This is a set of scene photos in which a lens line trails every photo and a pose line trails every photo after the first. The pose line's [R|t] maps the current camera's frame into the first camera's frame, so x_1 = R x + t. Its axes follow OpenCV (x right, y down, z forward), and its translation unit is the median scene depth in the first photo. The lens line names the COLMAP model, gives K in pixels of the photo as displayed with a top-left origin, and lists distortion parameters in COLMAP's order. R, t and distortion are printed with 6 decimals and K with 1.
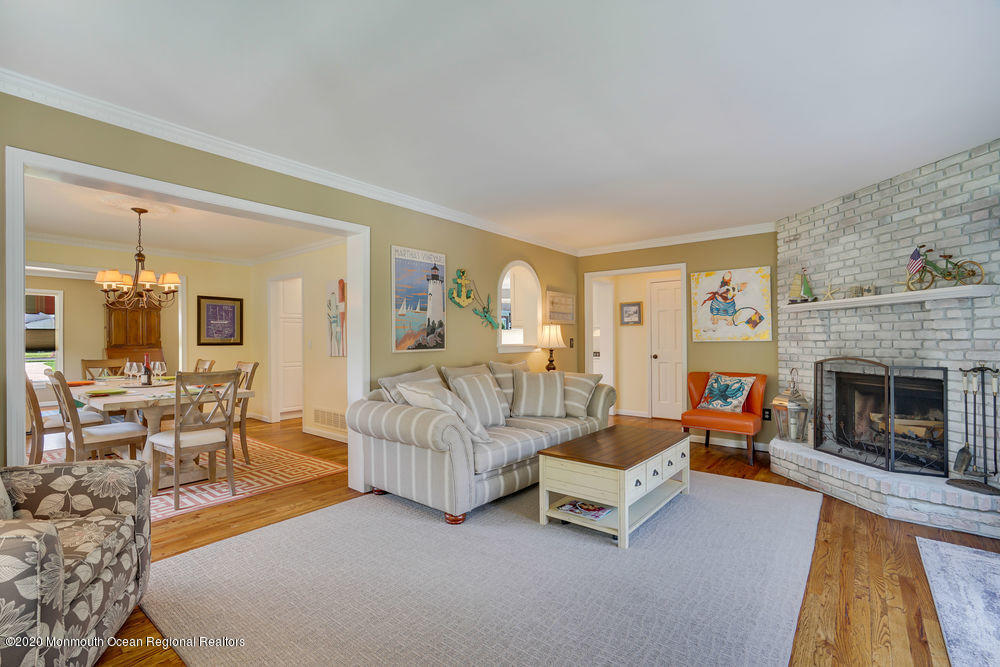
lens RADIAL K [[452.0, 0, 499.6], [0, 452.0, 335.9], [0, 0, 1]] dist [-0.003531, 0.003327]
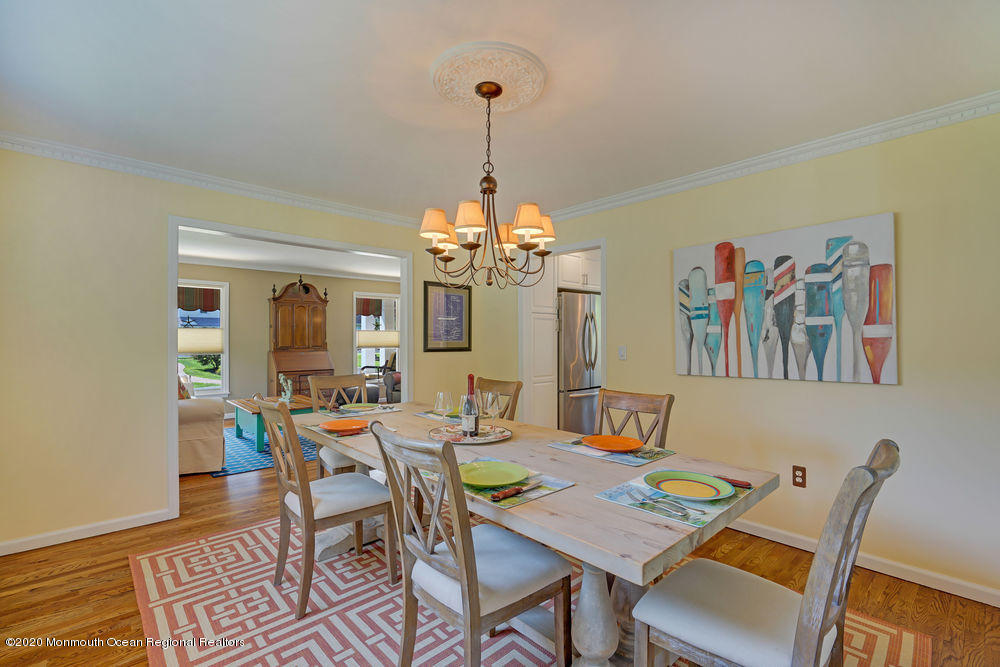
lens RADIAL K [[452.0, 0, 501.7], [0, 452.0, 335.2], [0, 0, 1]] dist [-0.003531, 0.003327]
pose [[0.989022, 0.005518, -0.147663, -0.443856], [-0.005665, 0.999984, -0.000572, -0.004719], [0.147657, 0.001403, 0.989038, 0.319121]]
